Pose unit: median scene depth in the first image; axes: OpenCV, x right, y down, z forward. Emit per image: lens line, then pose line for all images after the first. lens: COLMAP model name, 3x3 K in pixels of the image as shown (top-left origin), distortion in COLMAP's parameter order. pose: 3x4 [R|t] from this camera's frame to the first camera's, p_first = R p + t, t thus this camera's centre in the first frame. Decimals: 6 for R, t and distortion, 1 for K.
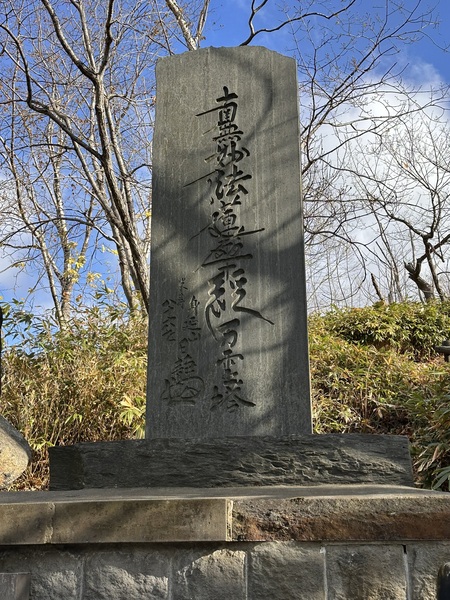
lens RADIAL K [[704.7, 0, 225.2], [0, 704.7, 299.8], [0, 0, 1]] dist [0.109546, 0.000000]
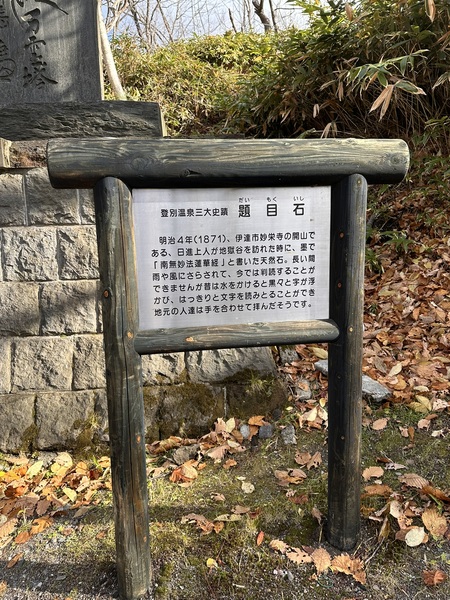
lens RADIAL K [[490.3, 0, 224.7], [0, 490.3, 301.1], [0, 0, 1]] dist [-0.010562, -0.005021]
pose [[0.986715, -0.046891, 0.155548, 0.186648], [-0.032349, 0.881562, 0.470959, 0.067405], [-0.159209, -0.469734, 0.868333, -0.034568]]
